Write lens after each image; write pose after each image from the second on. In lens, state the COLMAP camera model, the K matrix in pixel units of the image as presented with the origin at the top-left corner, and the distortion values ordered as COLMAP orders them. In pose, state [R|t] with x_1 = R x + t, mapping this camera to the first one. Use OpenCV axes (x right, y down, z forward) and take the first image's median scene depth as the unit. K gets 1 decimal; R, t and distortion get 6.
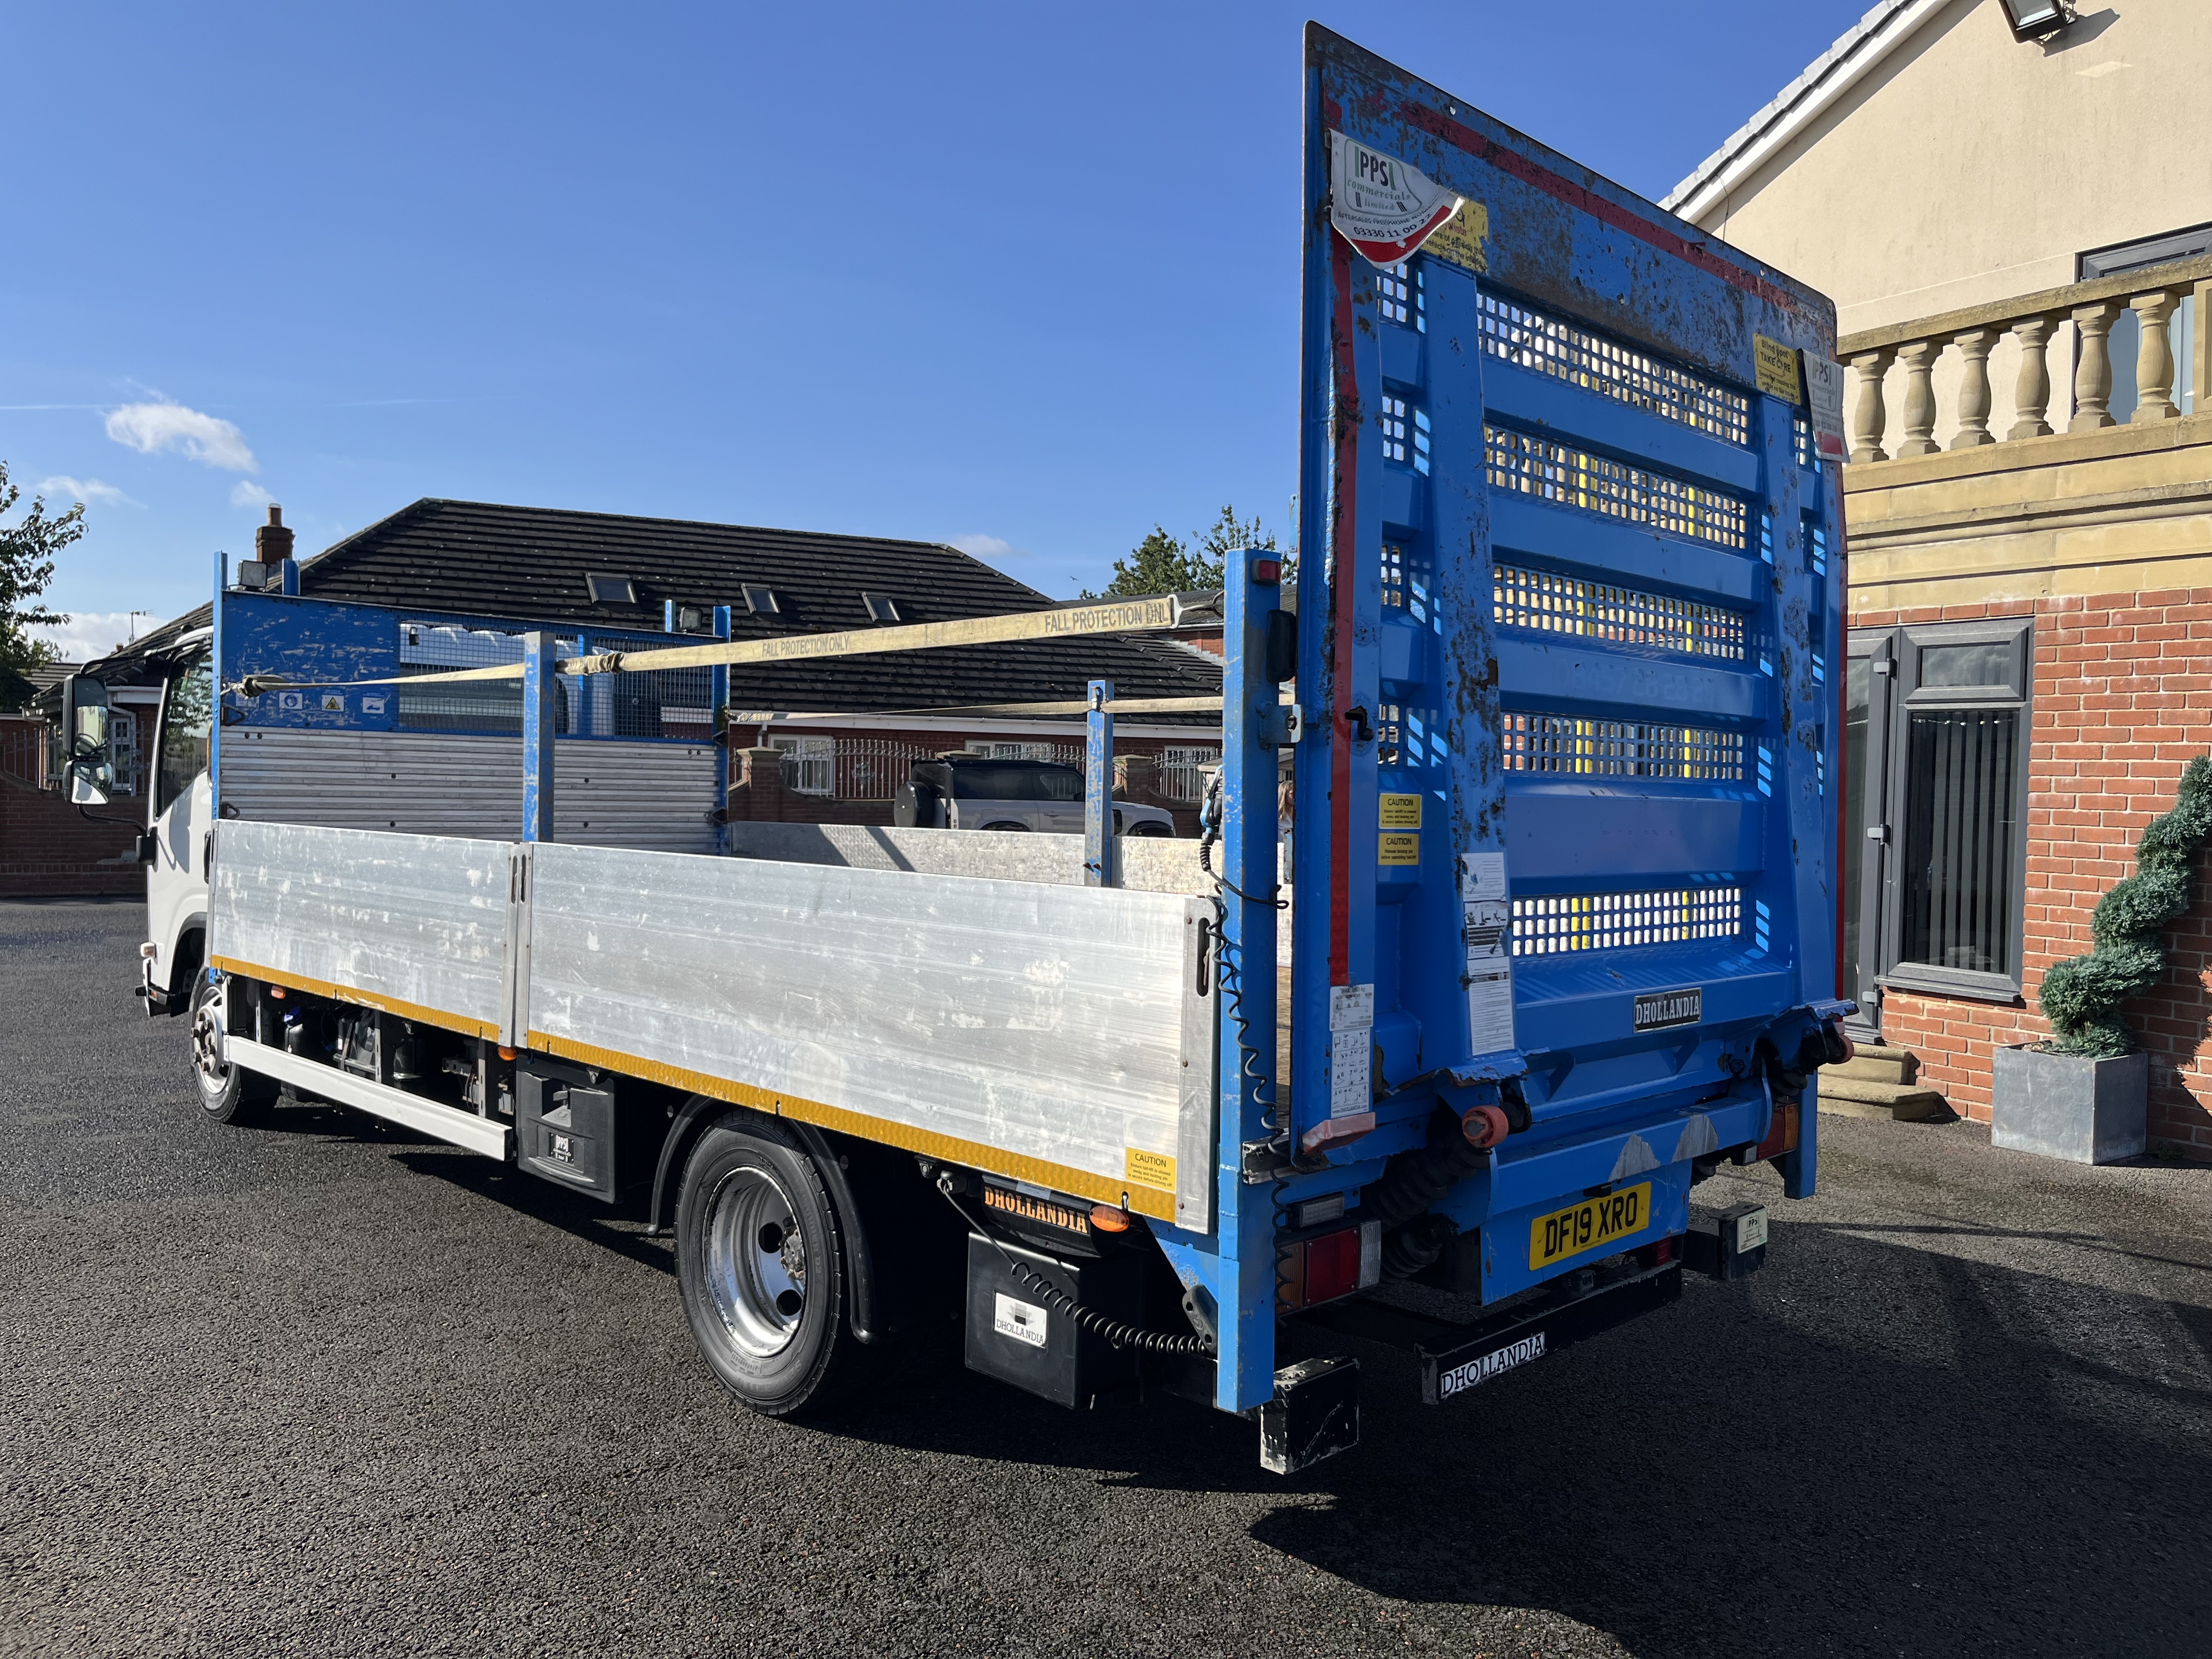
lens RADIAL K [[1640.3, 0, 1188.8], [0, 1640.3, 810.0], [0, 0, 1]] dist [-0.029338, -0.002372]
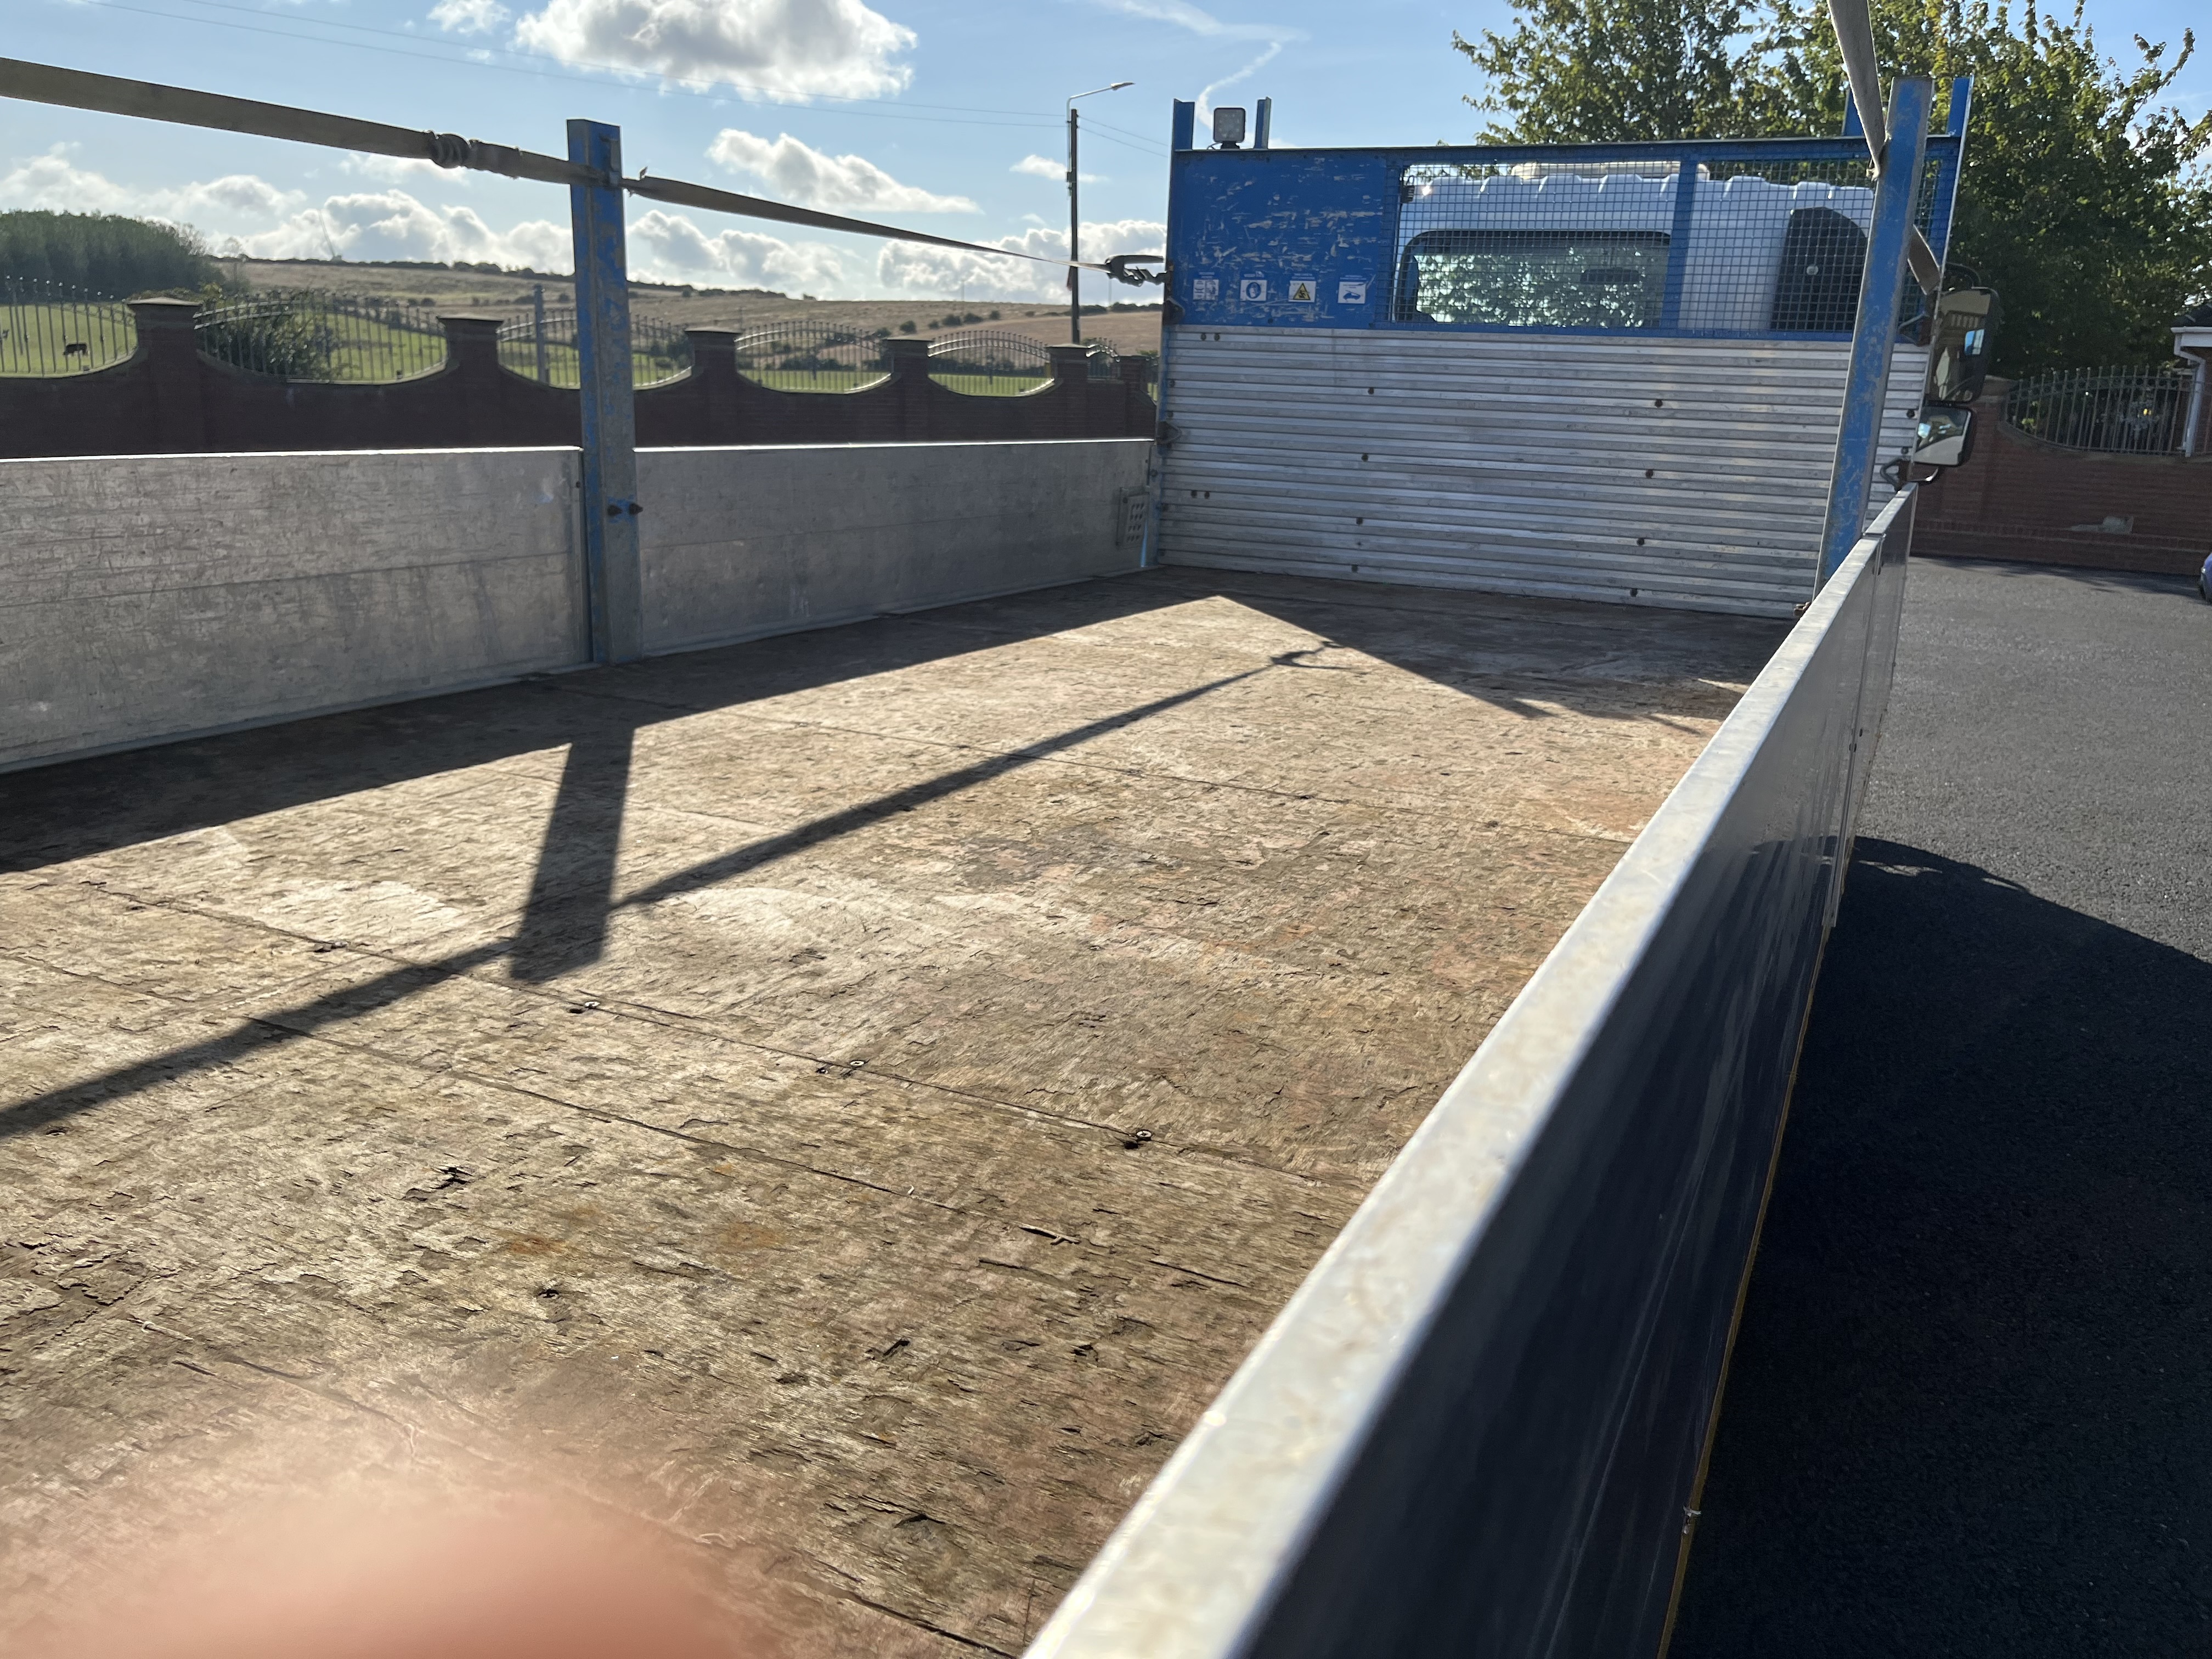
lens RADIAL K [[1688.7, 0, 1111.0], [0, 1688.7, 835.2], [0, 0, 1]] dist [0.028754, -0.007706]
pose [[0.322821, 0.237449, -0.916190, 0.247485], [-0.044936, 0.970771, 0.235762, -0.000748], [0.945393, -0.034939, 0.324055, 0.665991]]
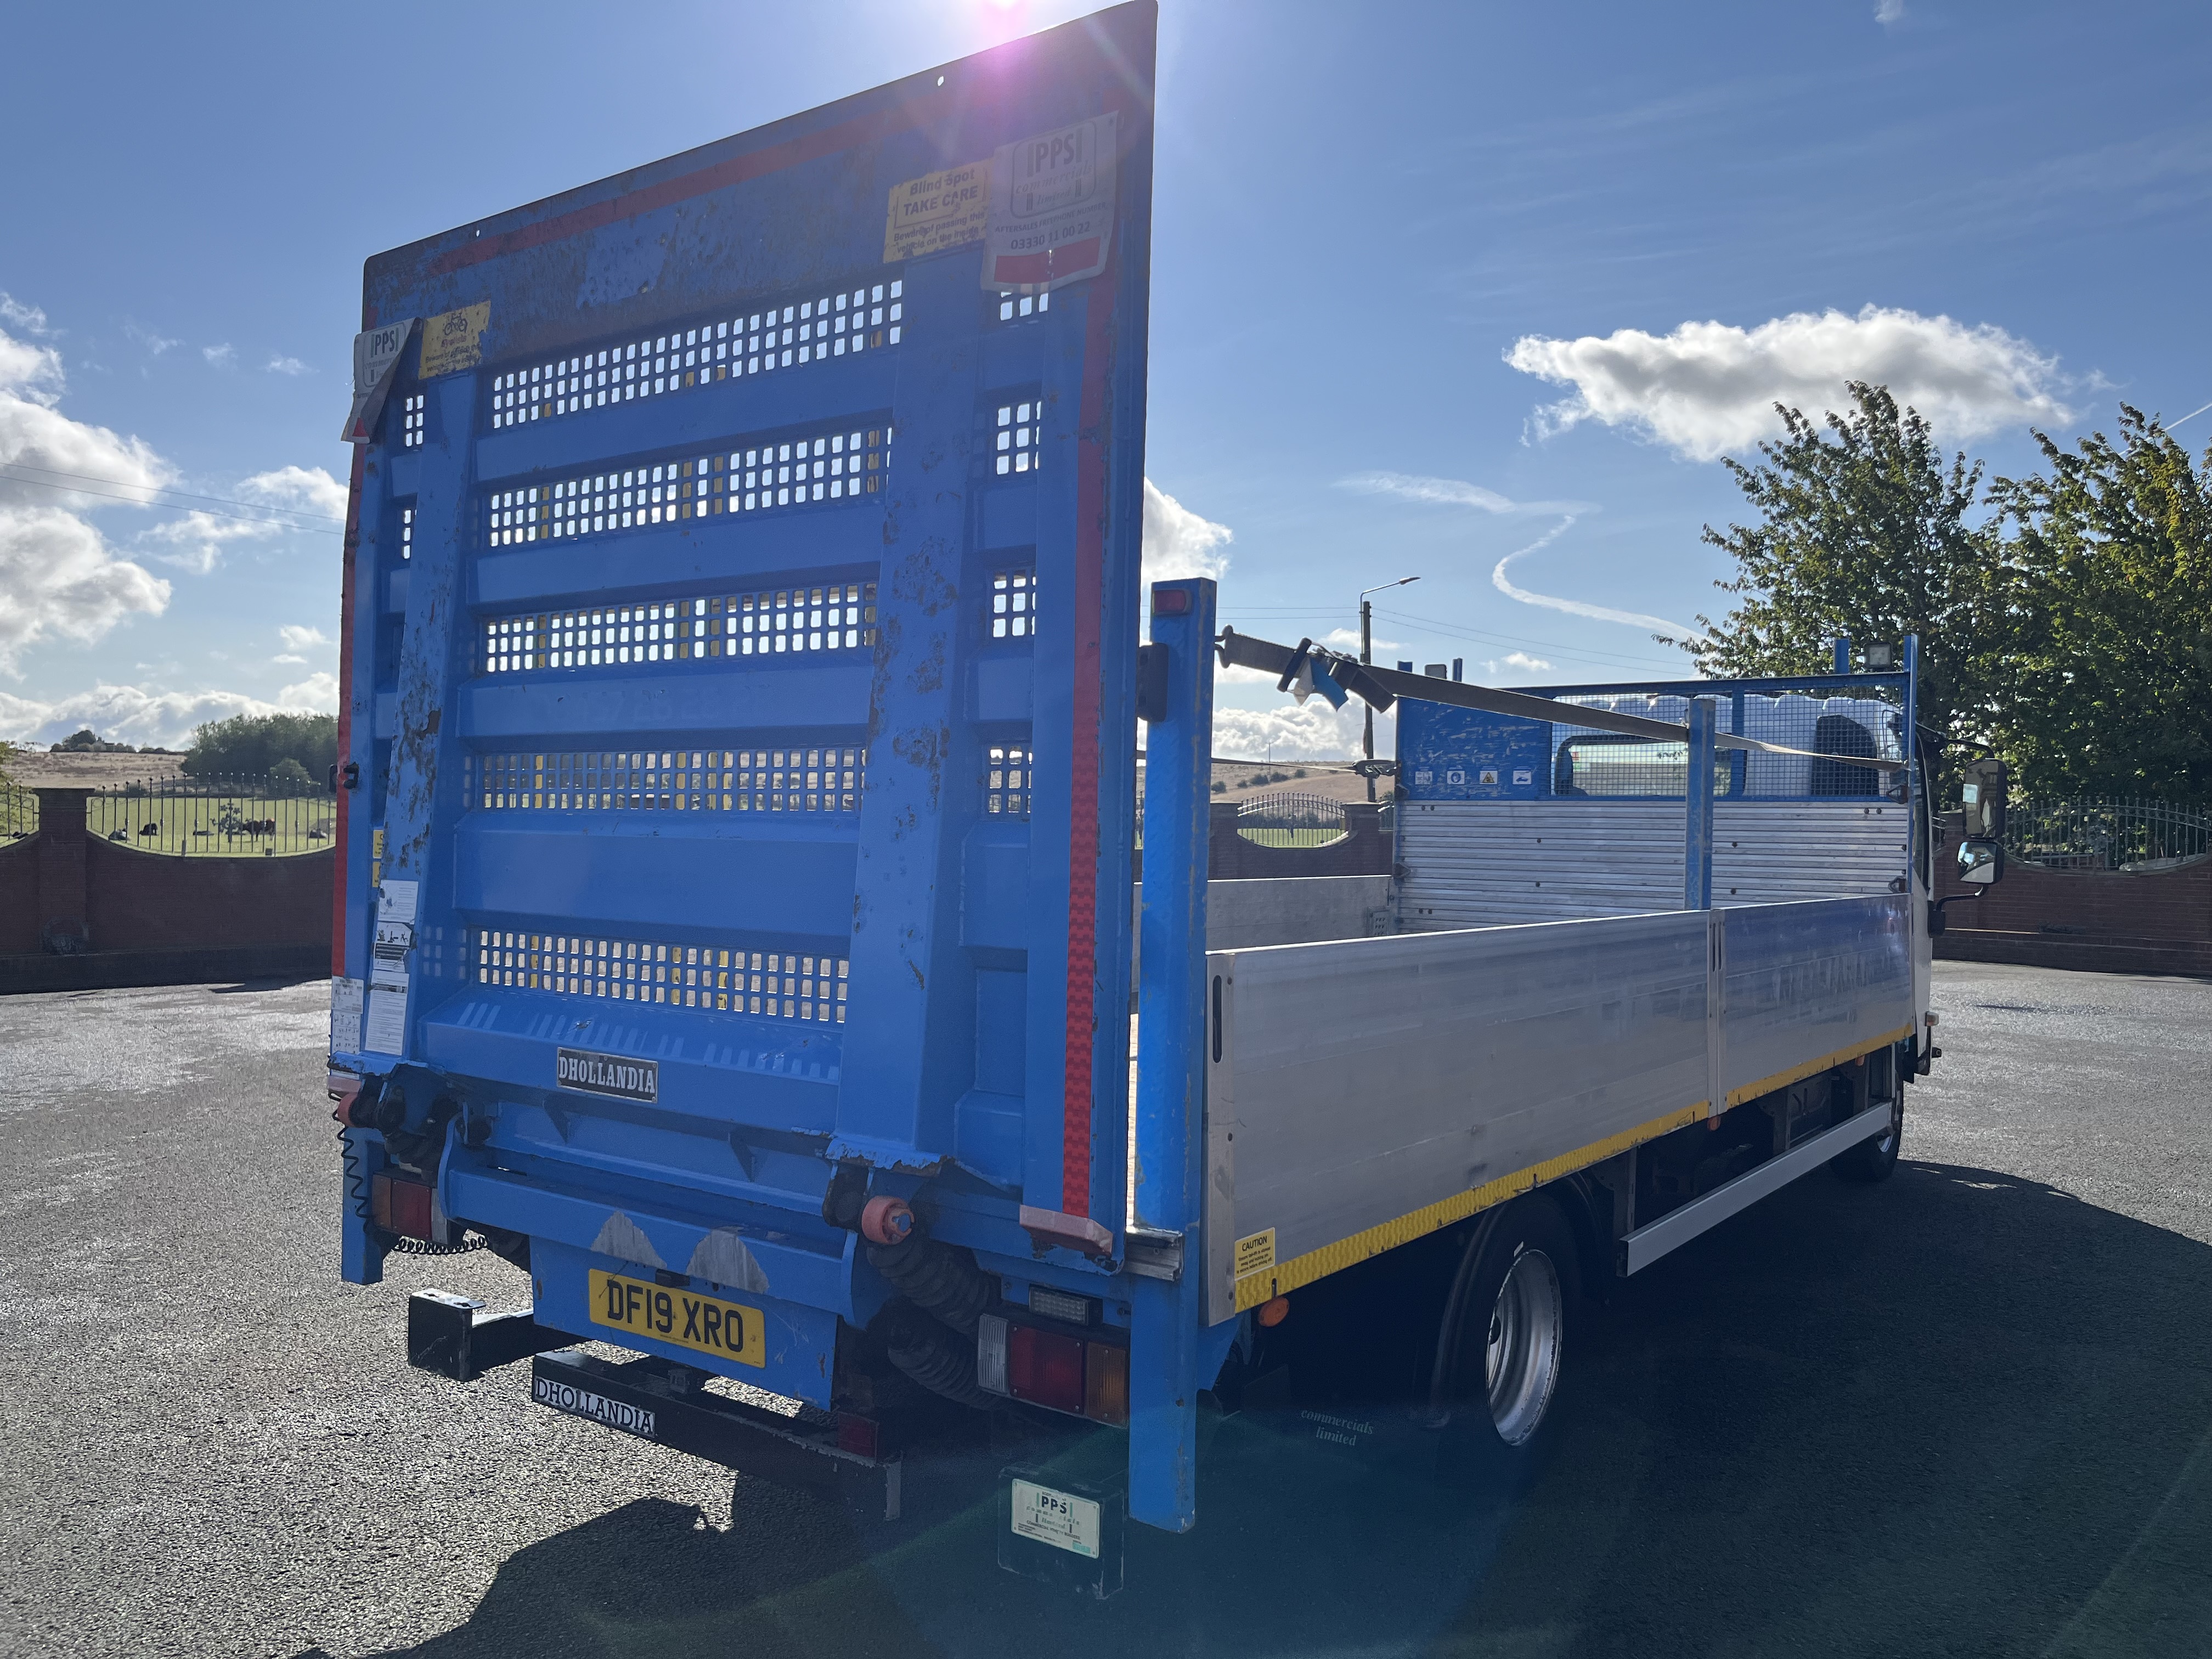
lens RADIAL K [[1683.3, 0, 1122.0], [0, 1683.3, 844.5], [0, 0, 1]] dist [0.062901, -0.099954]
pose [[0.155431, -0.008406, -0.987811, 0.632024], [-0.021517, 0.999698, -0.011893, 0.001592], [0.987612, 0.023103, 0.155203, 0.577076]]
